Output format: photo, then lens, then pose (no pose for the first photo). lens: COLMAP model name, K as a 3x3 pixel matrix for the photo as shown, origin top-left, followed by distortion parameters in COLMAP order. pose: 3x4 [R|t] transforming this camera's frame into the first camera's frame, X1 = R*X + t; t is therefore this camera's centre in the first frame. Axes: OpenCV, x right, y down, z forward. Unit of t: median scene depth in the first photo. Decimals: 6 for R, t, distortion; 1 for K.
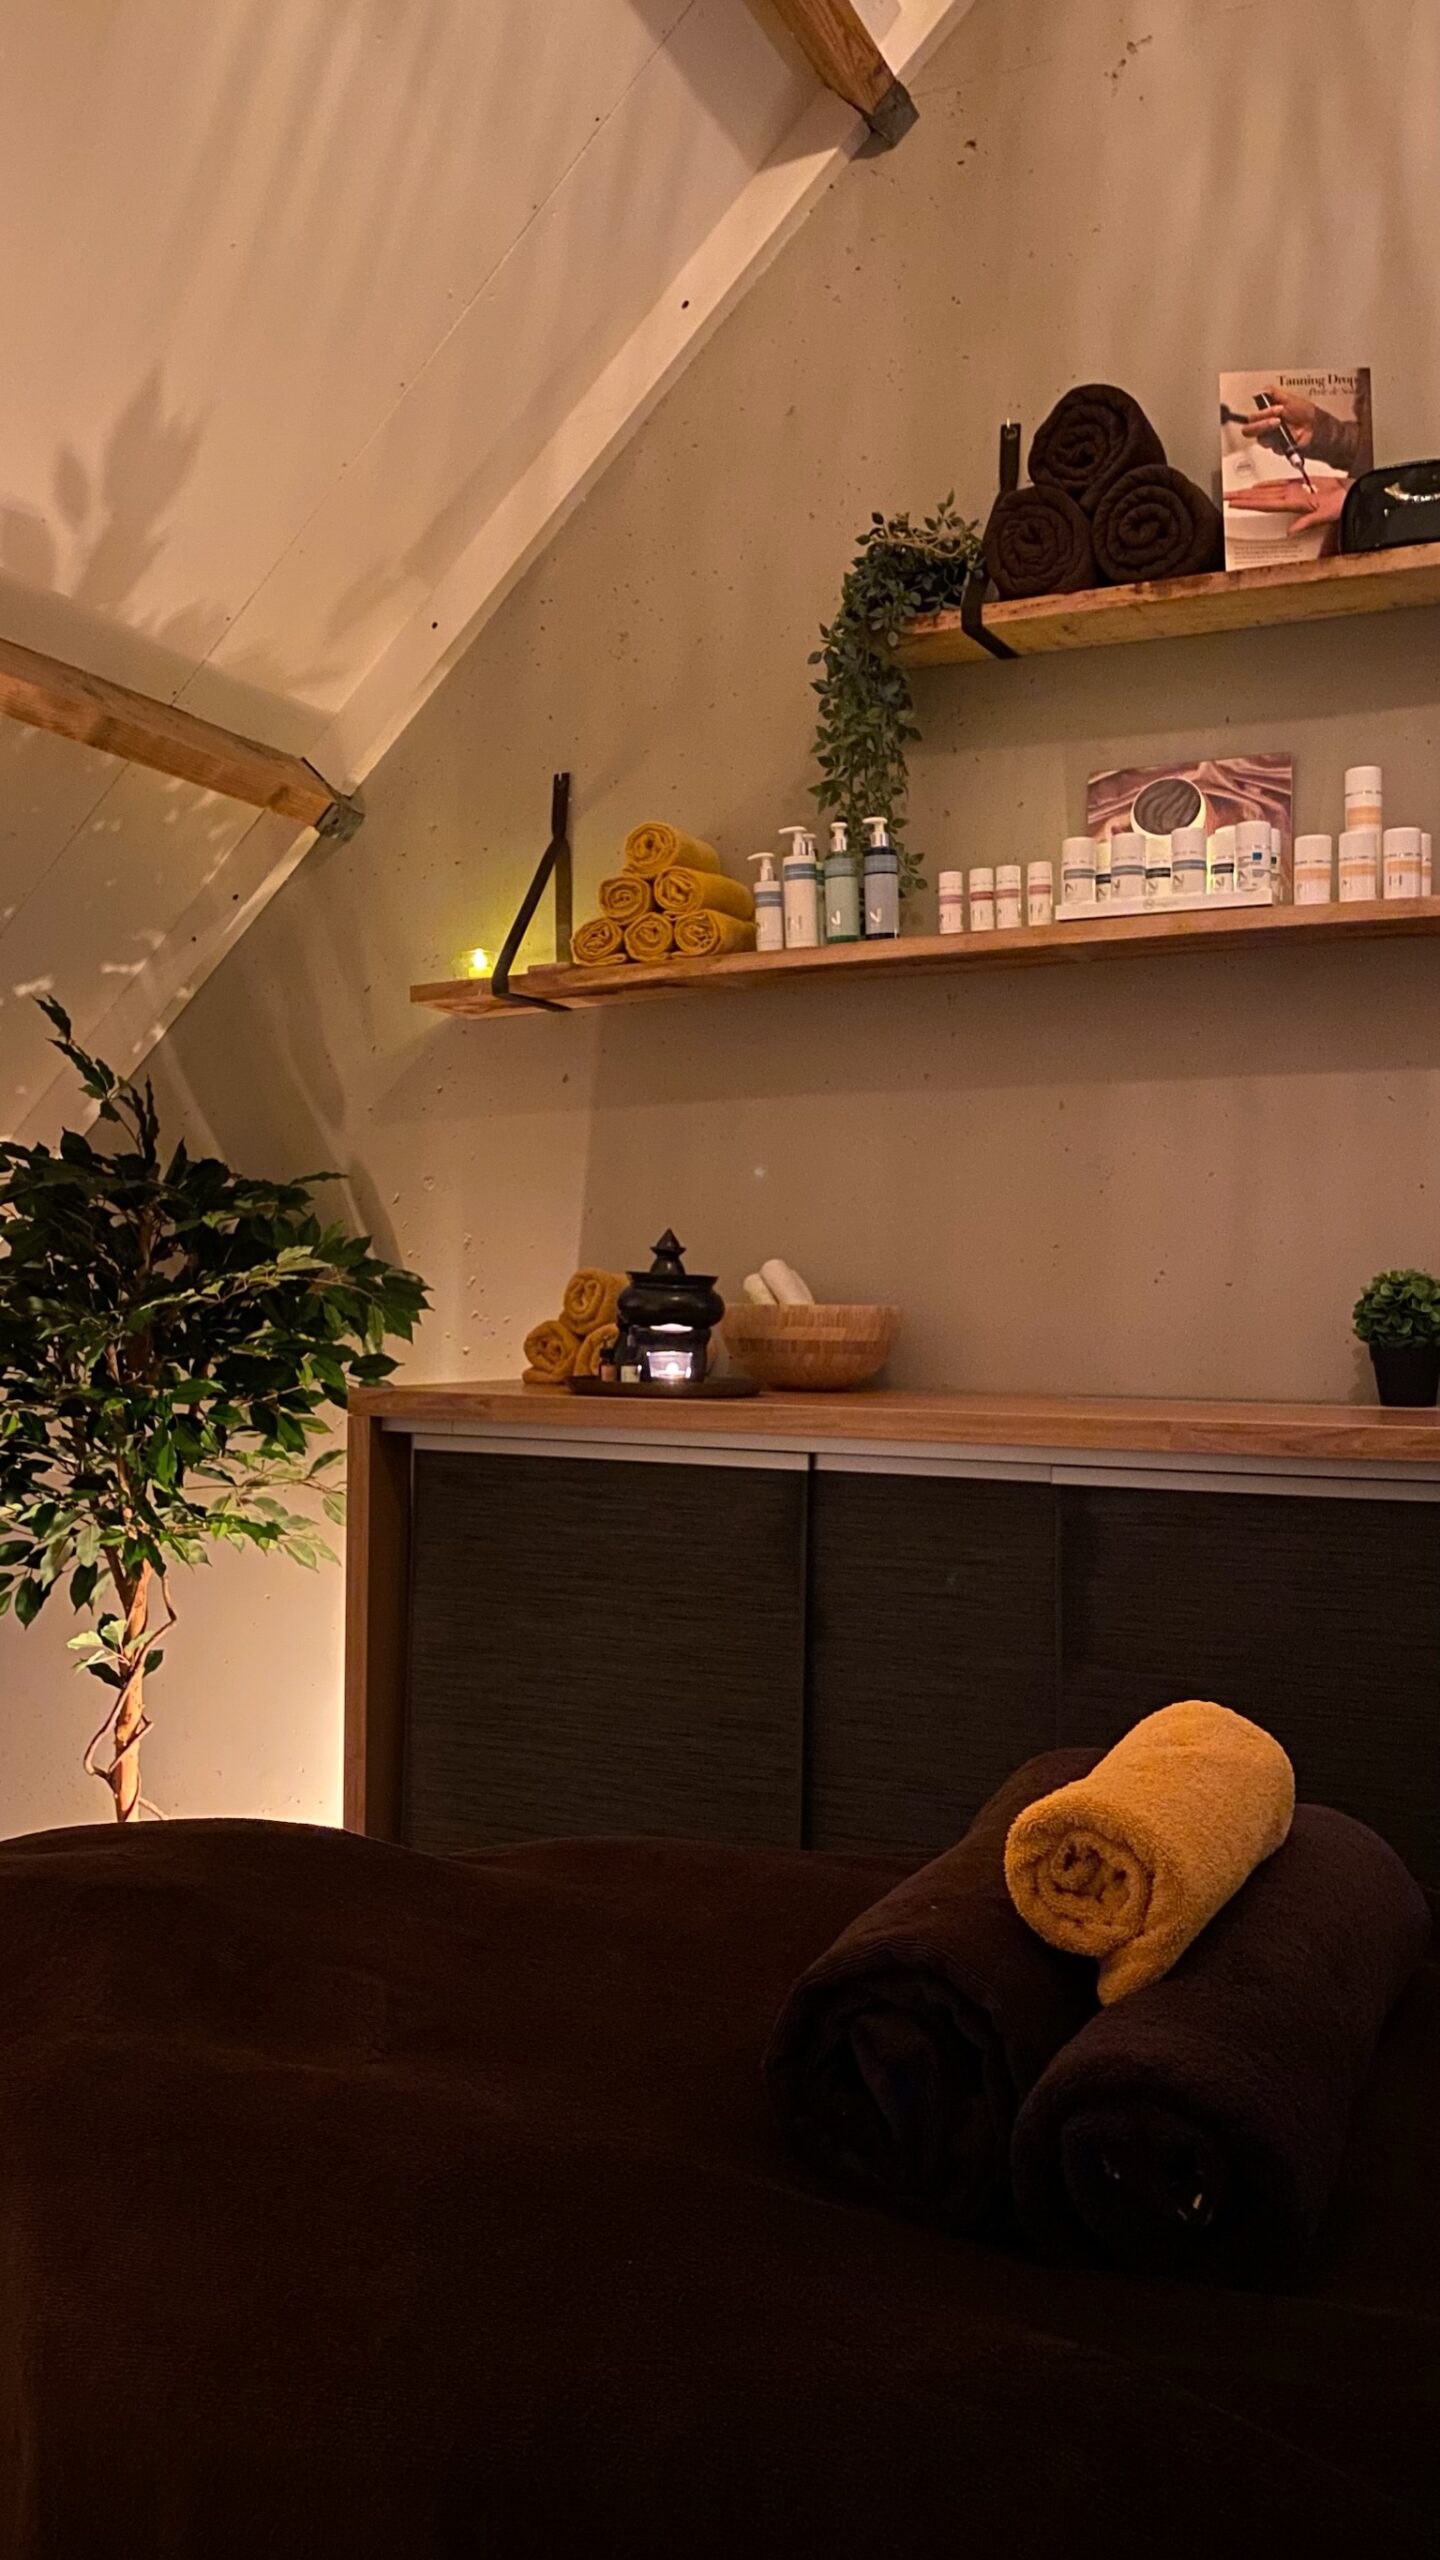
lens RADIAL K [[1942.2, 0, 720.0], [0, 1942.2, 1280.0], [0, 0, 1]] dist [0.007921, 0.002566]
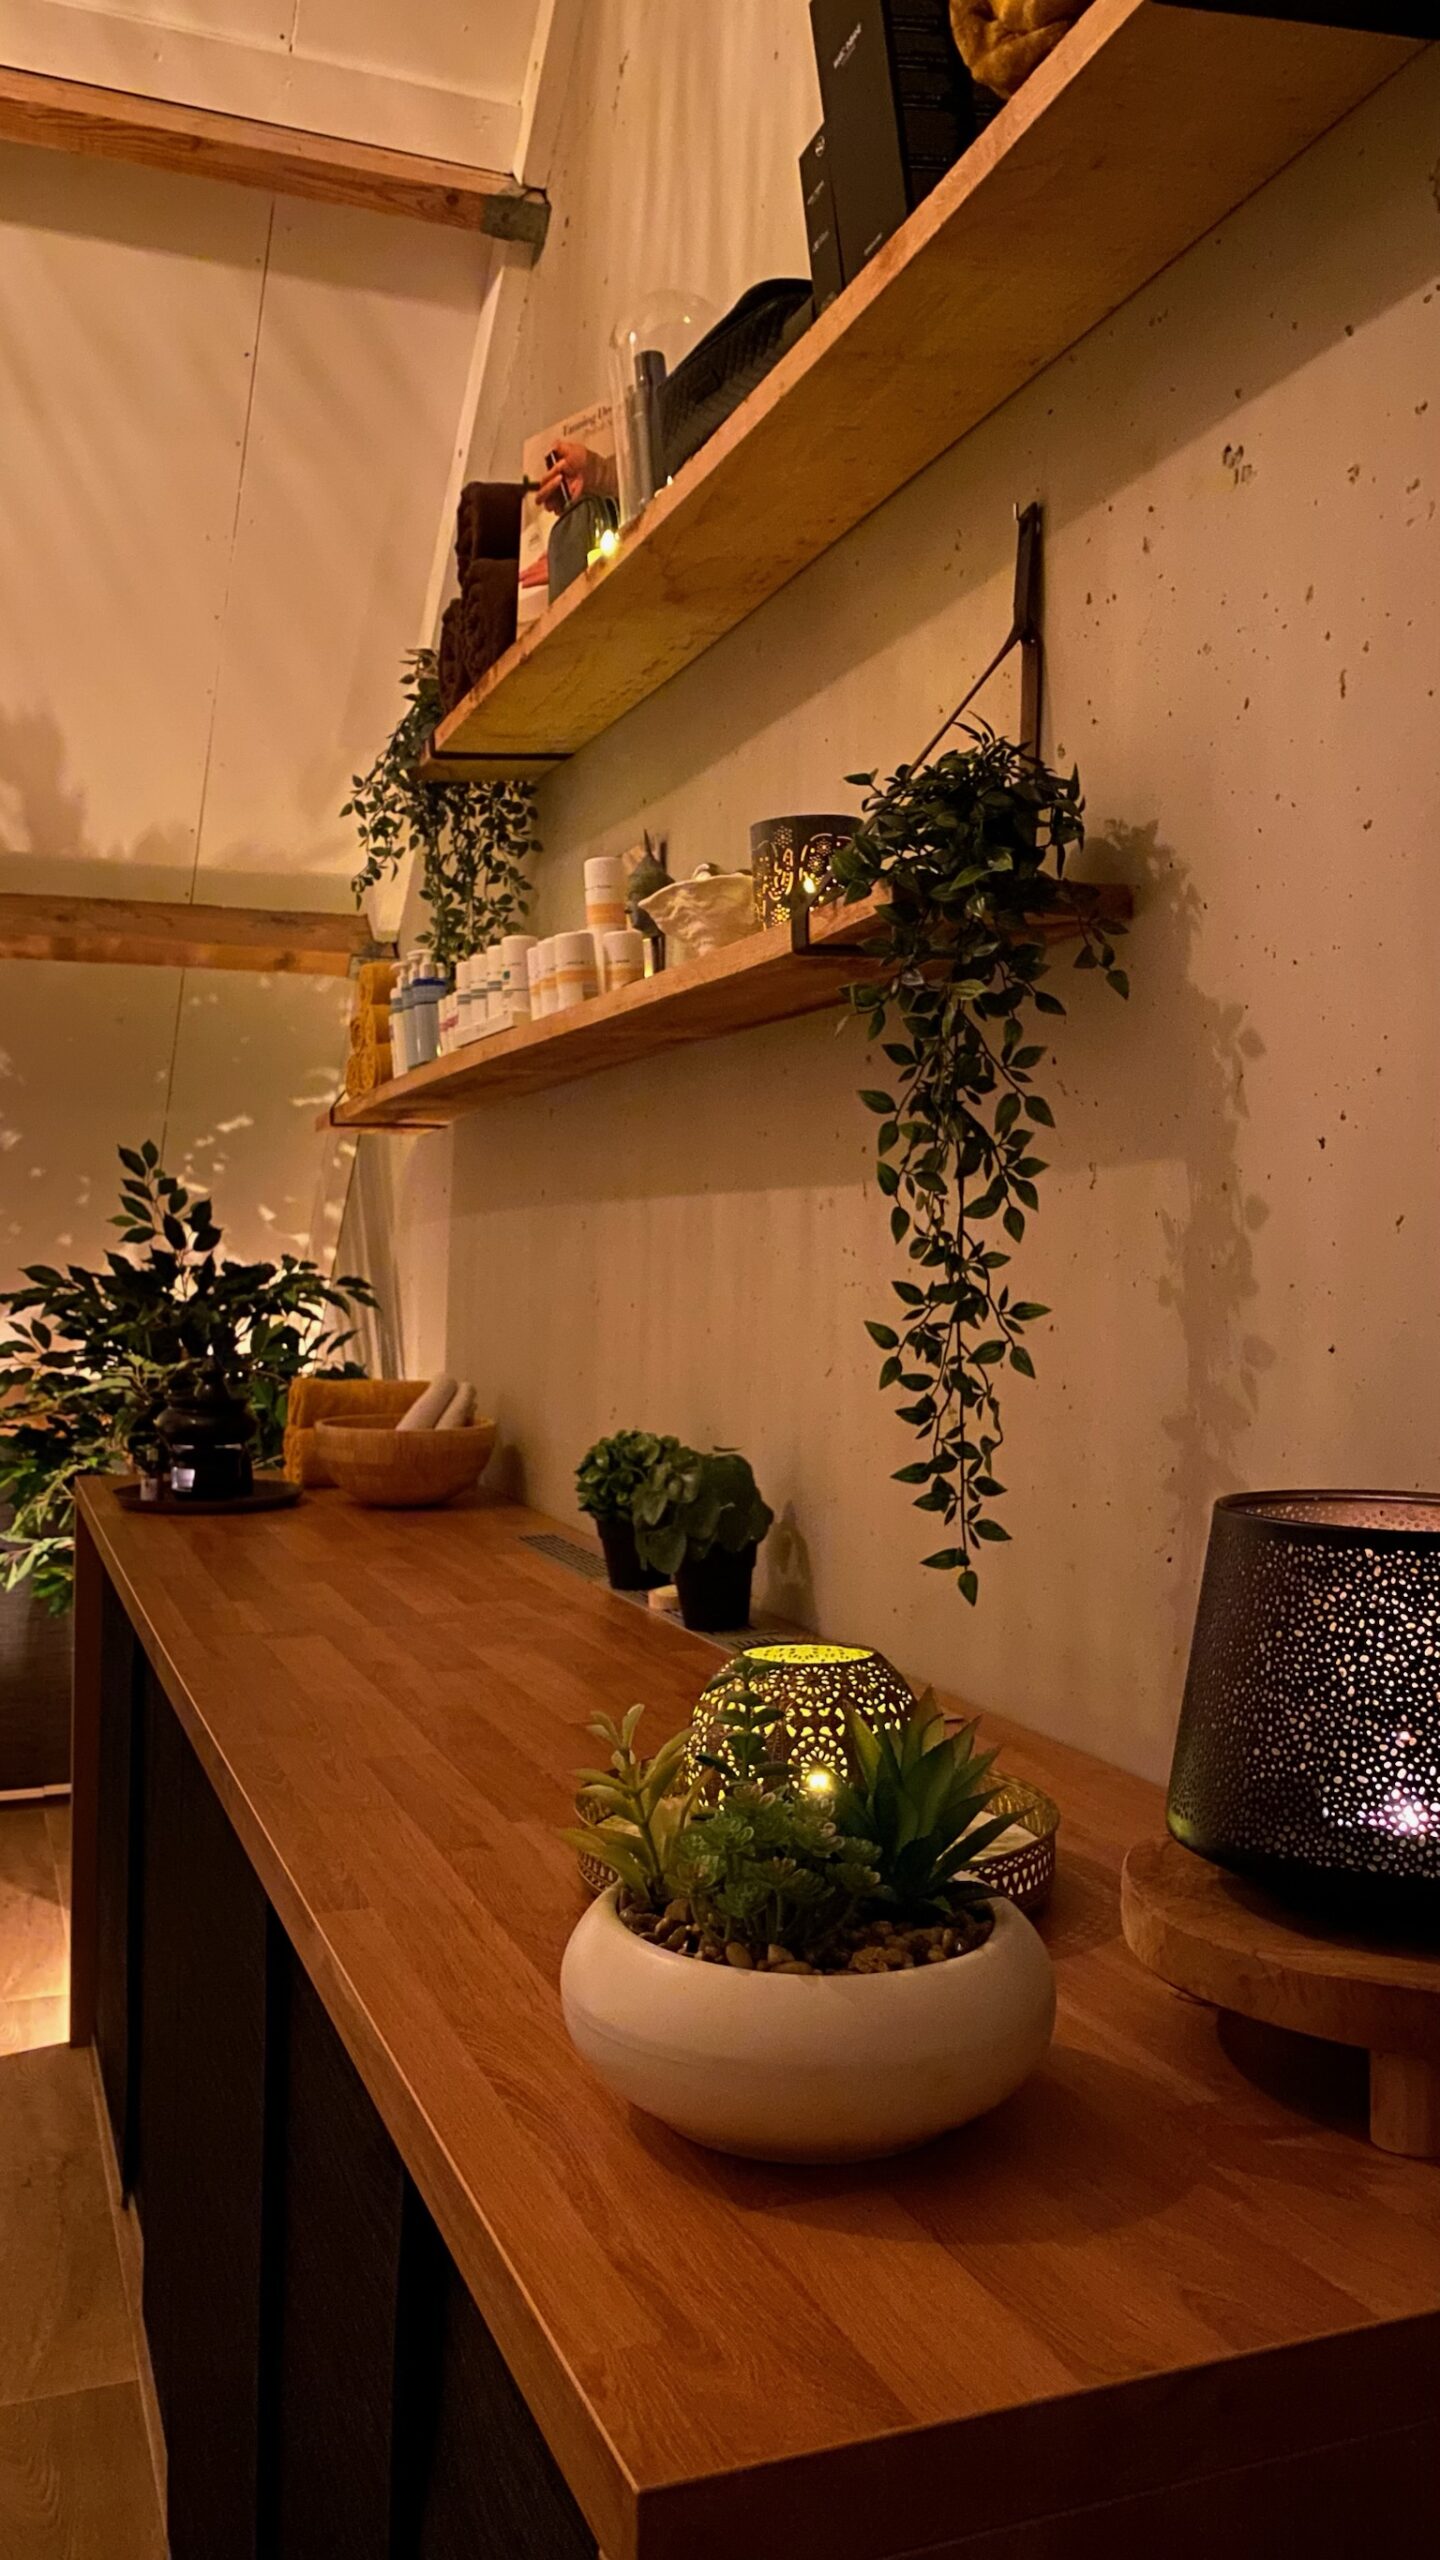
lens RADIAL K [[1942.2, 0, 720.0], [0, 1942.2, 1280.0], [0, 0, 1]] dist [0.007921, 0.002566]
pose [[0.714855, 0.009516, -0.699208, 0.920660], [-0.002550, 0.999936, 0.011002, -0.078676], [0.699268, -0.006082, 0.714834, 0.390173]]
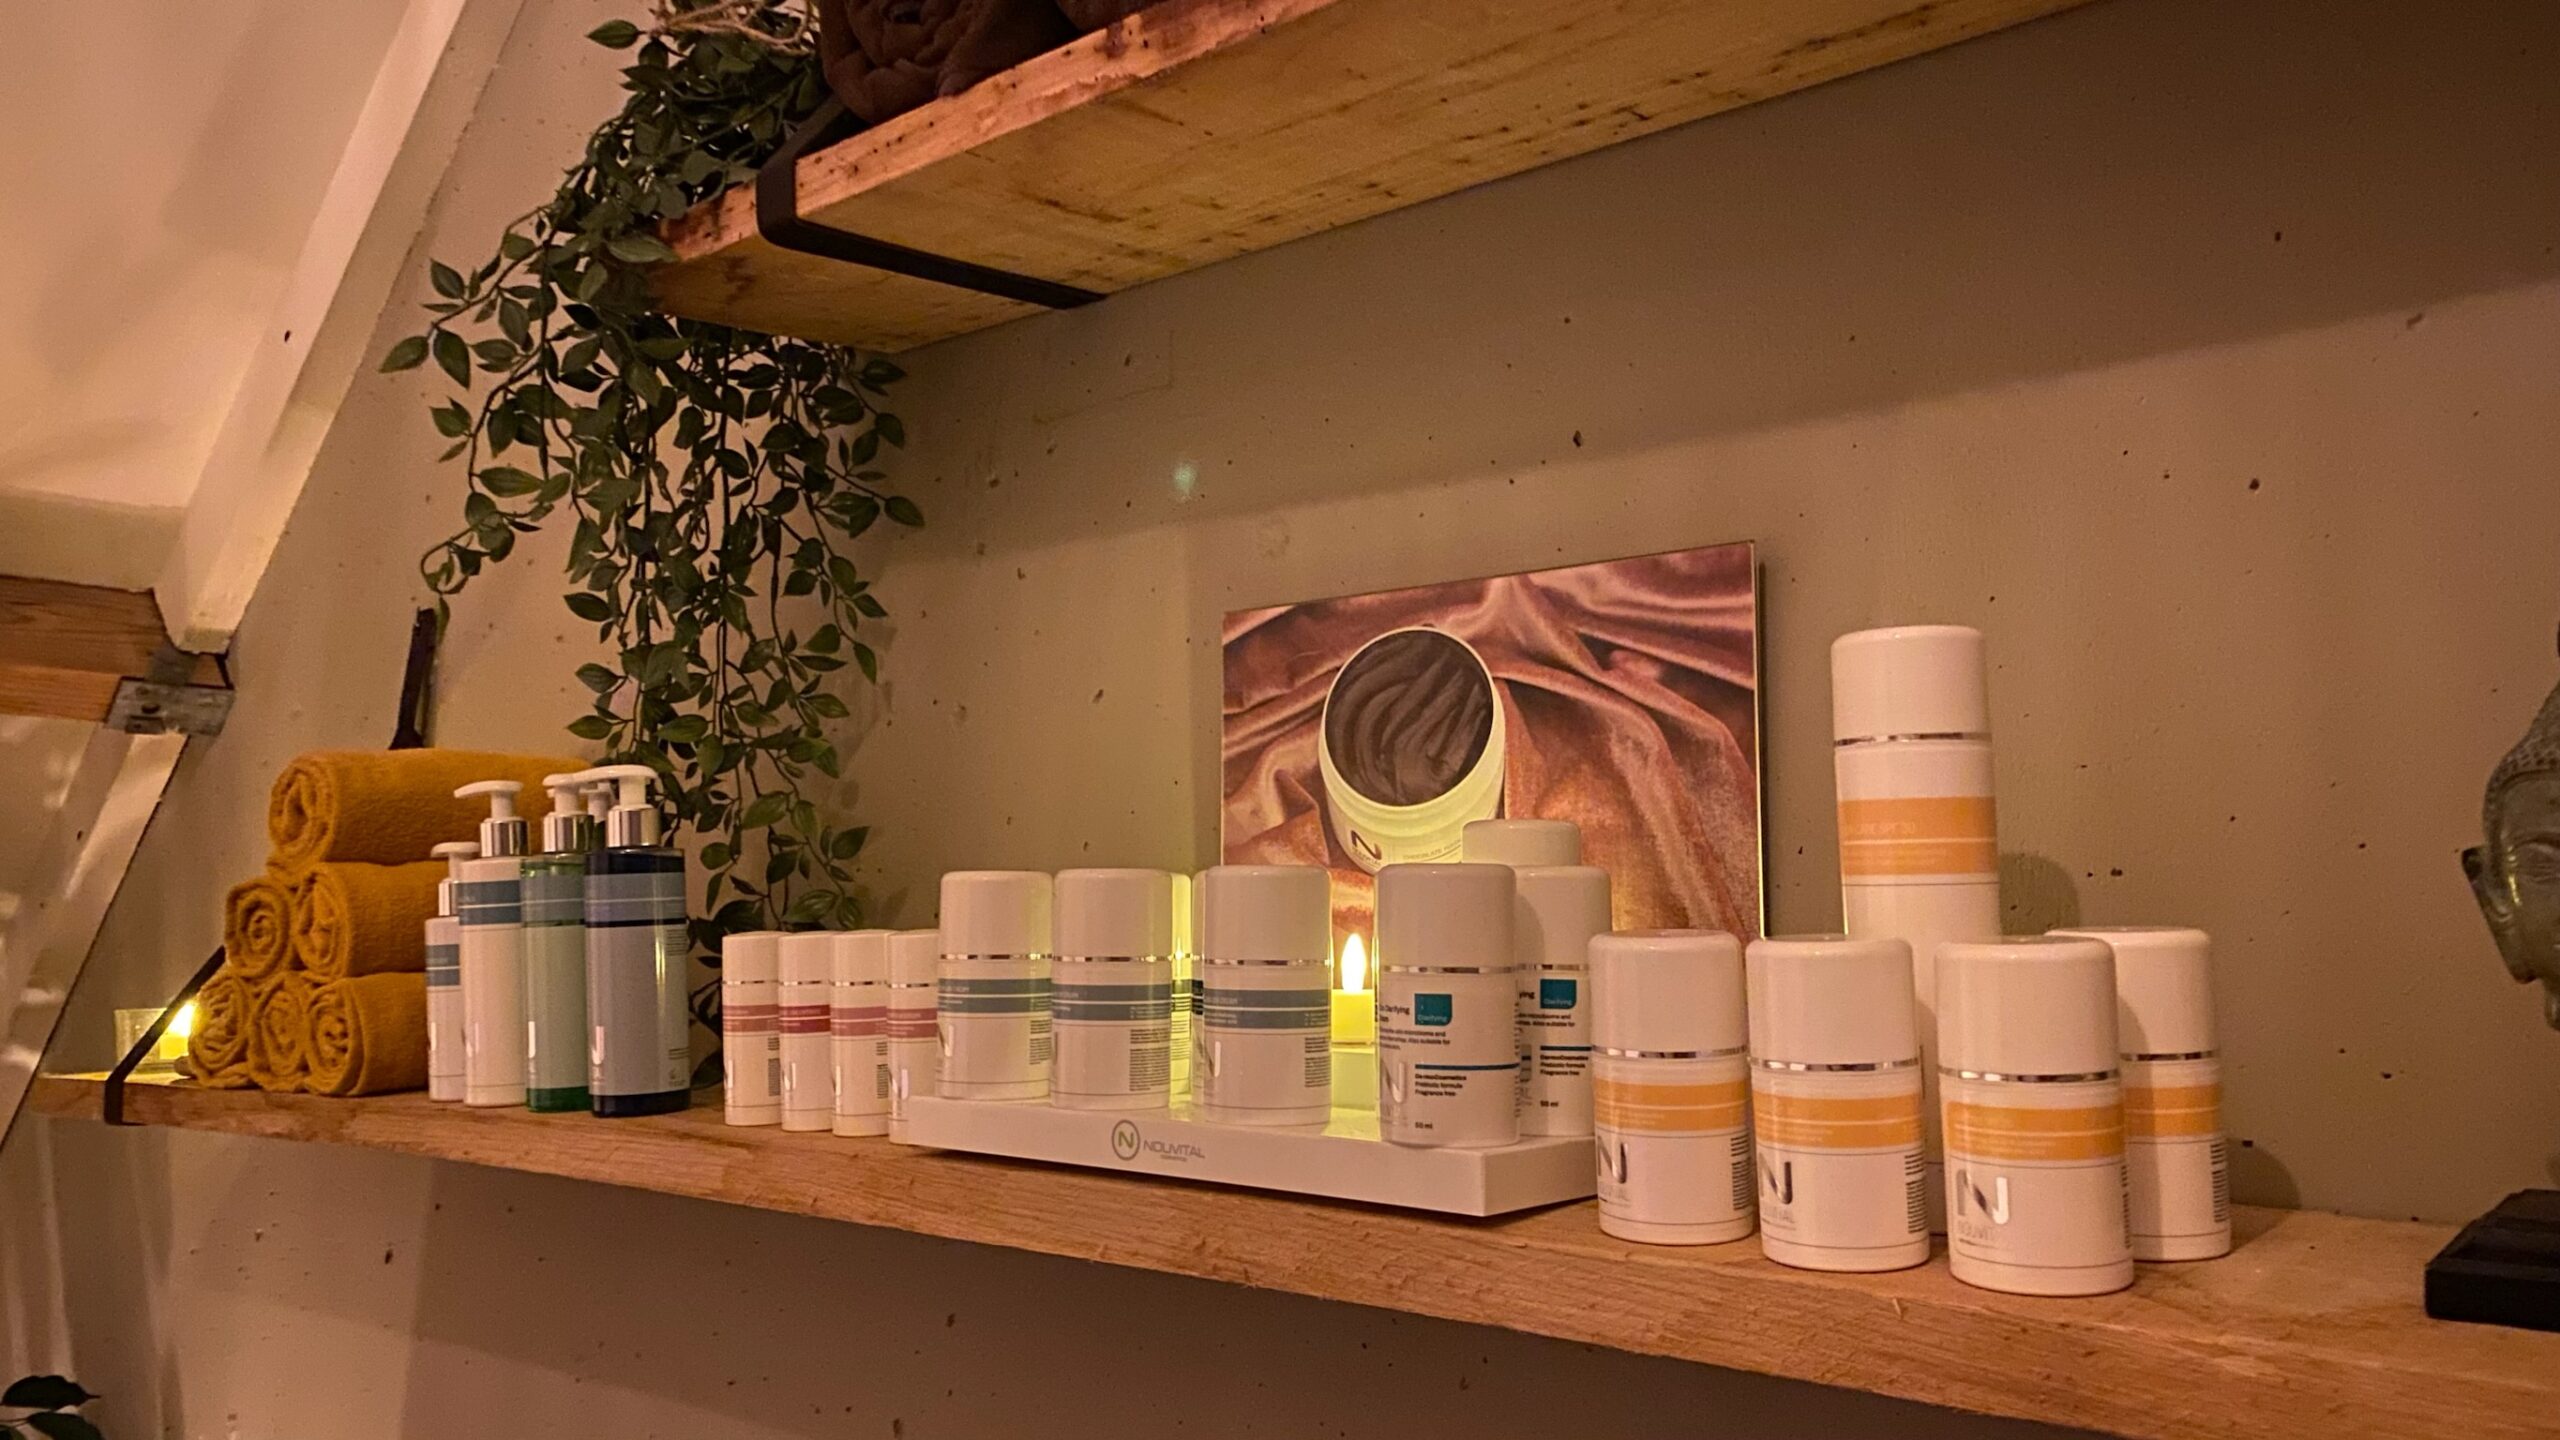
lens RADIAL K [[1942.2, 0, 1280.0], [0, 1942.2, 720.0], [0, 0, 1]] dist [0.007921, 0.002566]
pose [[0.957032, -0.025672, -0.288844, 0.306473], [-0.008328, 0.993229, -0.115870, -0.209948], [0.289863, 0.113297, 0.950338, 0.706495]]
